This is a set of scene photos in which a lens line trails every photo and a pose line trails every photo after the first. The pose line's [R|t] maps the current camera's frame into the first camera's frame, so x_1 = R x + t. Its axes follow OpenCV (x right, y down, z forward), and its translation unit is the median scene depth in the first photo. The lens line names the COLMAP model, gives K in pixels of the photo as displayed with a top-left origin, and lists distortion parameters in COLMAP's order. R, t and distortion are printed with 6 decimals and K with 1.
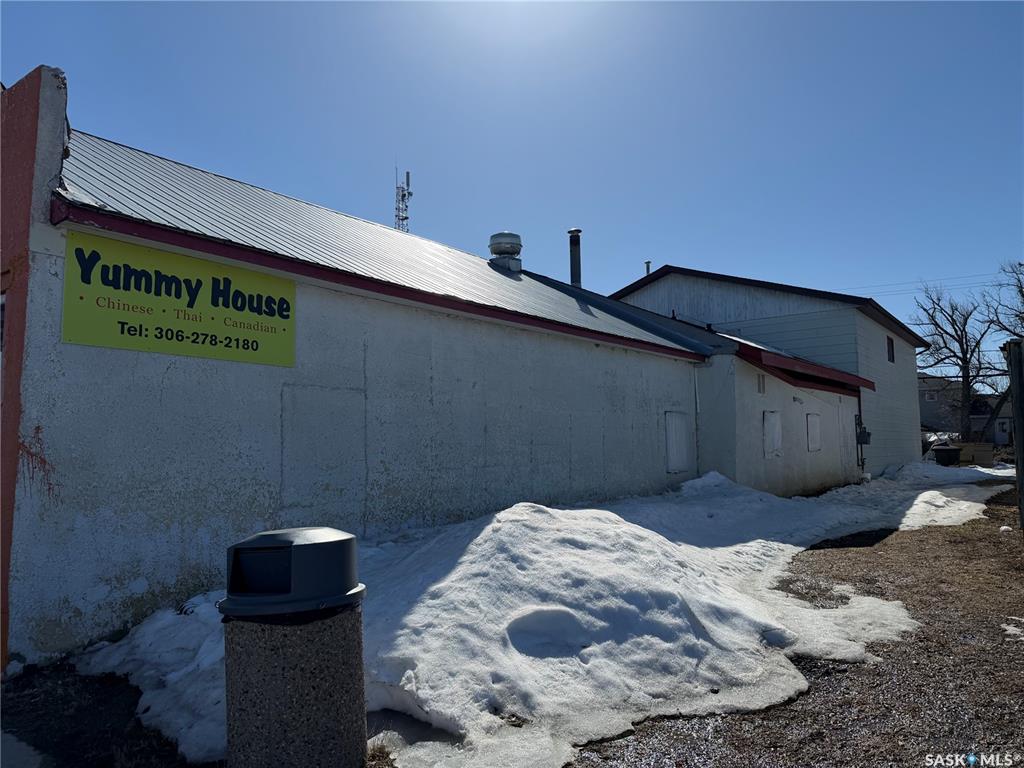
lens RADIAL K [[749.6, 0, 512.0], [0, 749.6, 384.0], [0, 0, 1]] dist [0.098464, -0.144340]
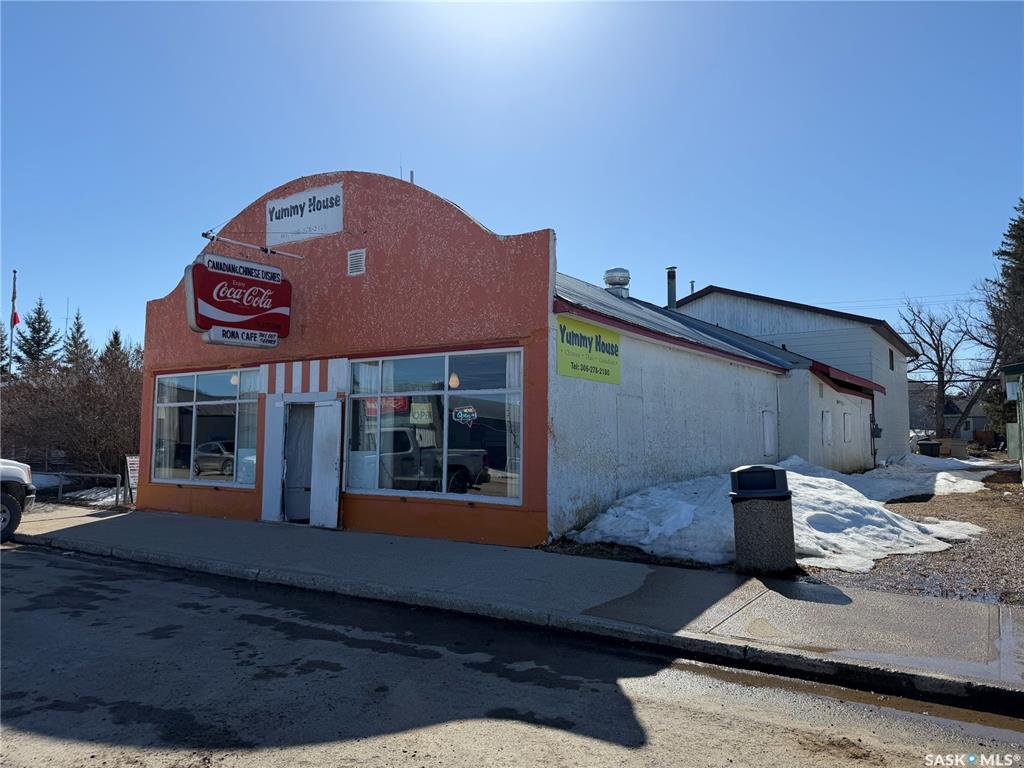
lens RADIAL K [[722.1, 0, 512.0], [0, 722.1, 384.0], [0, 0, 1]] dist [-0.002735, -0.036457]
pose [[0.999783, 0.017520, 0.011312, -0.179416], [-0.017626, 0.999801, 0.009297, -0.011155], [-0.011147, -0.009494, 0.999893, -0.203567]]
